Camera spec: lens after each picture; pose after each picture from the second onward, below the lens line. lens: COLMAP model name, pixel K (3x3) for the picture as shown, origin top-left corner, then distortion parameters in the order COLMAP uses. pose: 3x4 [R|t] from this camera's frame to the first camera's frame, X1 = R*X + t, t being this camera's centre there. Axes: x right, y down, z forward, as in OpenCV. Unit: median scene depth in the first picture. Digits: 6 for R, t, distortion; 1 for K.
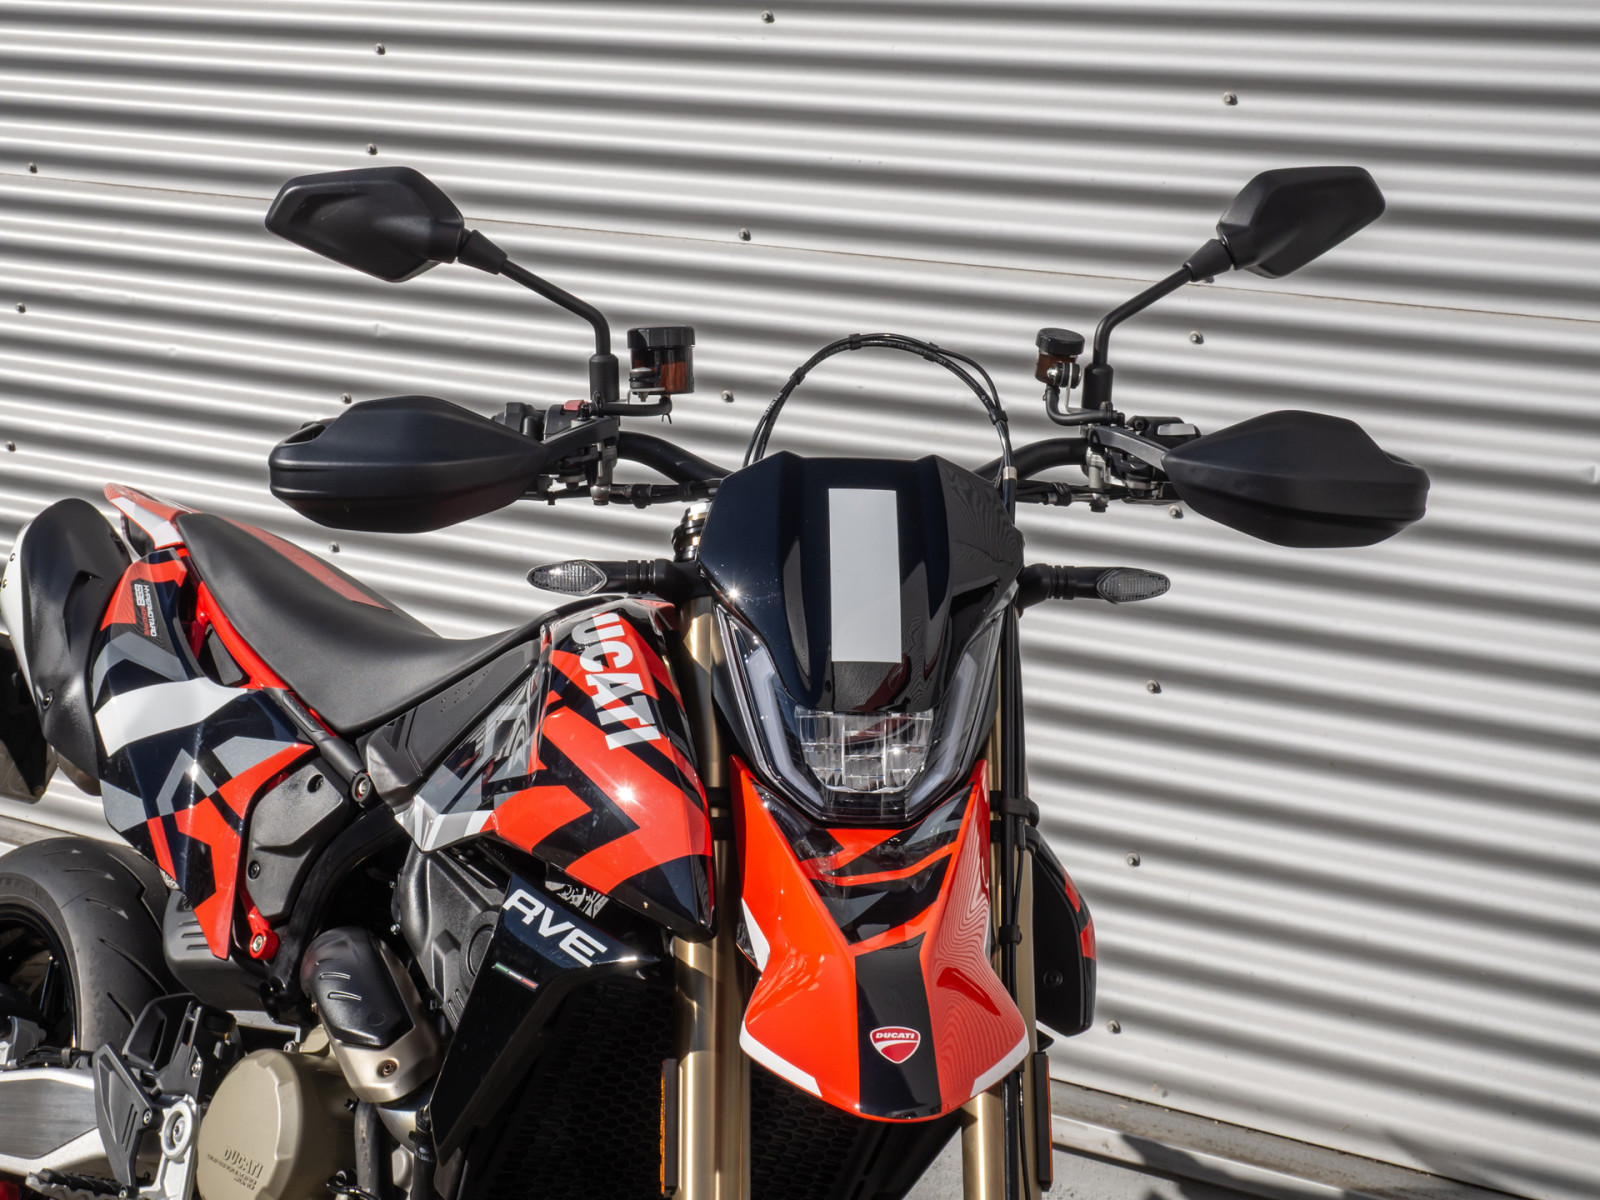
lens RADIAL K [[2820.0, 0, 799.1], [0, 2820.0, 604.2], [0, 0, 1]] dist [0.047900, 0.000000]
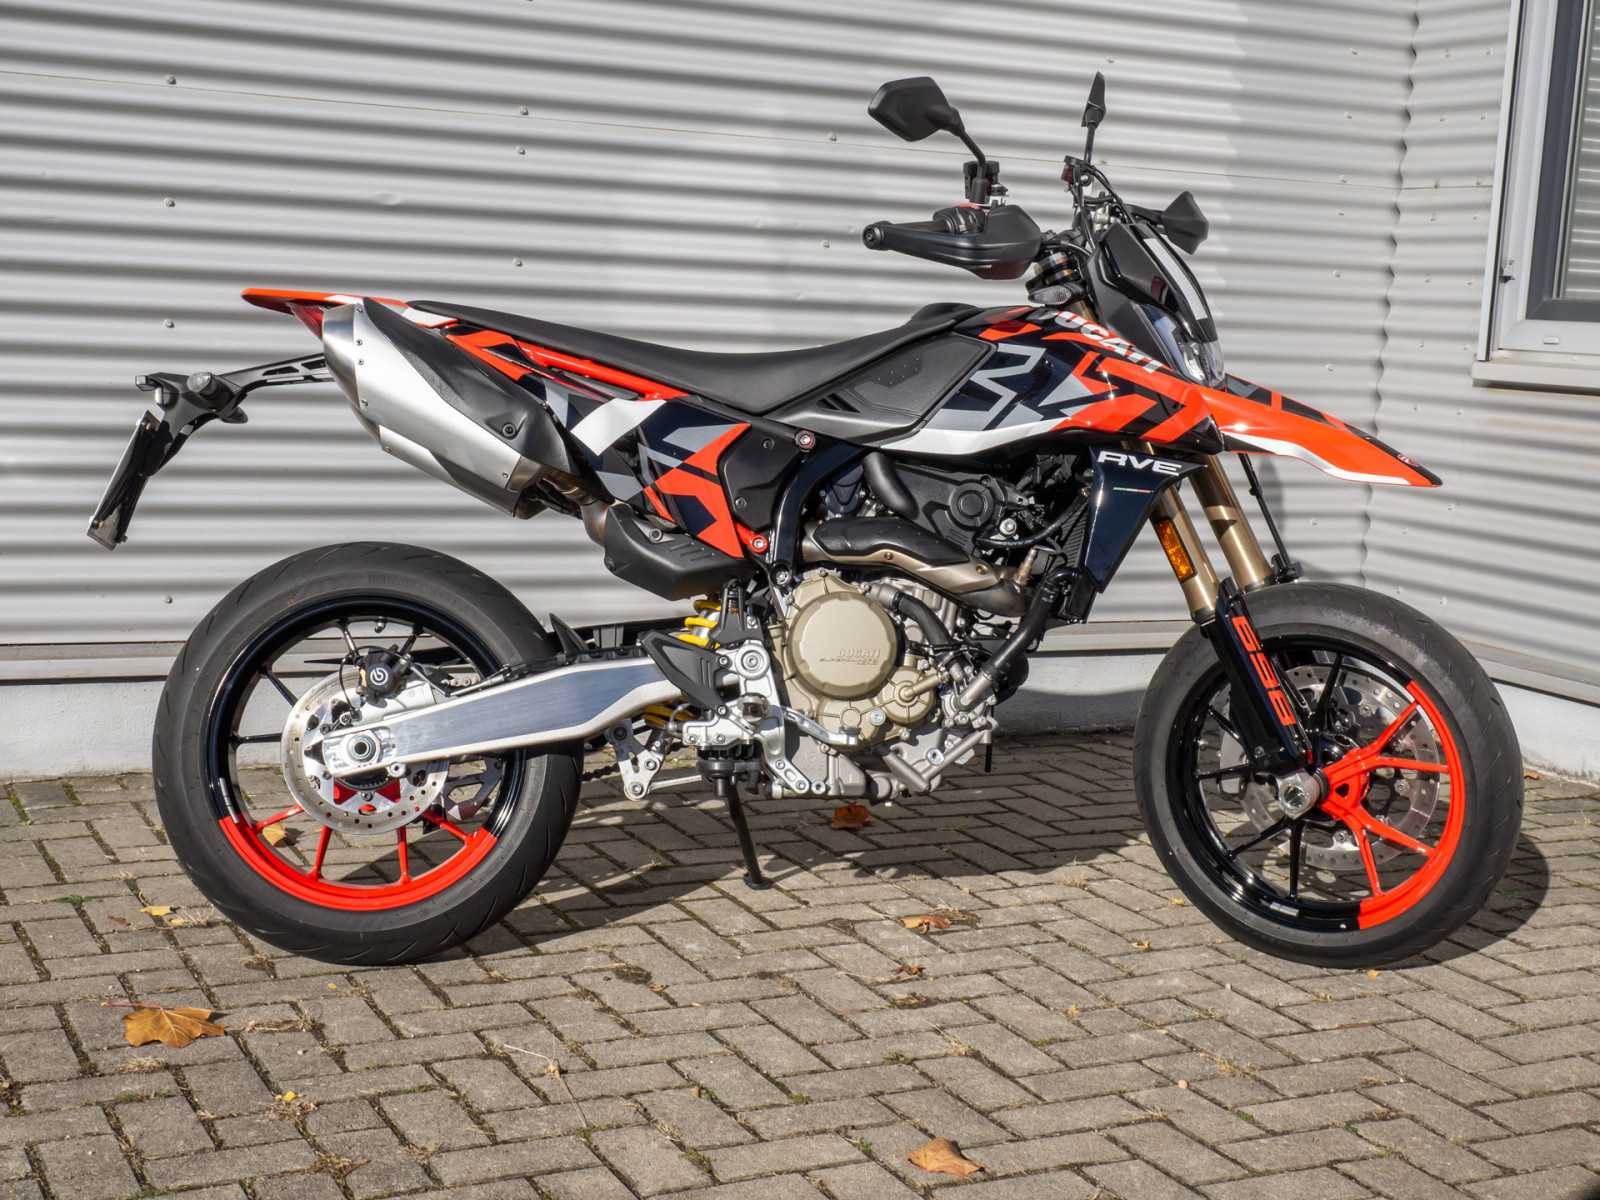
lens RADIAL K [[2199.8, 0, 806.6], [0, 2199.8, 601.1], [0, 0, 1]] dist [0.076655, 0.000000]
pose [[0.544983, -0.191816, 0.816211, -1.397698], [0.090220, 0.981243, 0.170360, -0.073775], [-0.833579, -0.019205, 0.552067, 0.291592]]
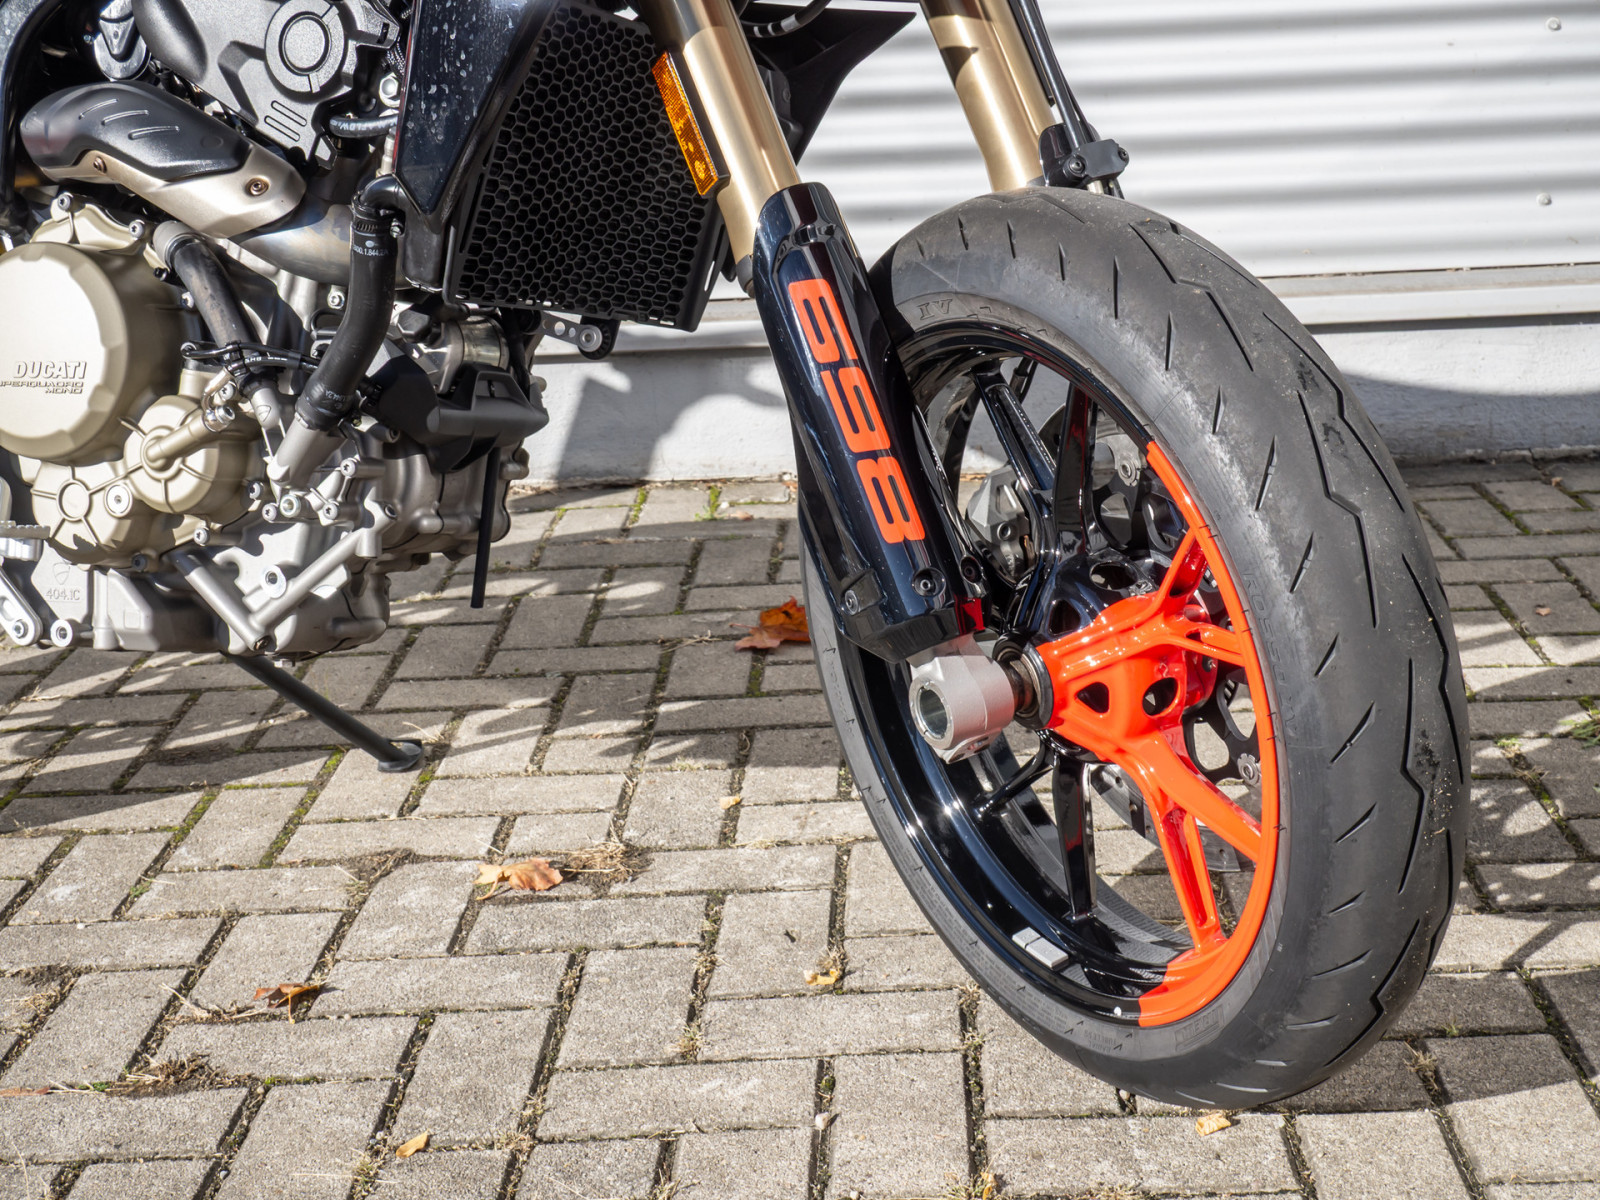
lens RADIAL K [[2426.8, 0, 808.5], [0, 2426.8, 587.4], [0, 0, 1]] dist [0.014190, 0.000000]
pose [[0.863022, -0.275649, 0.423333, -0.346329], [0.185289, 0.952328, 0.242362, 0.131820], [-0.469959, -0.130725, 0.872954, 0.261865]]
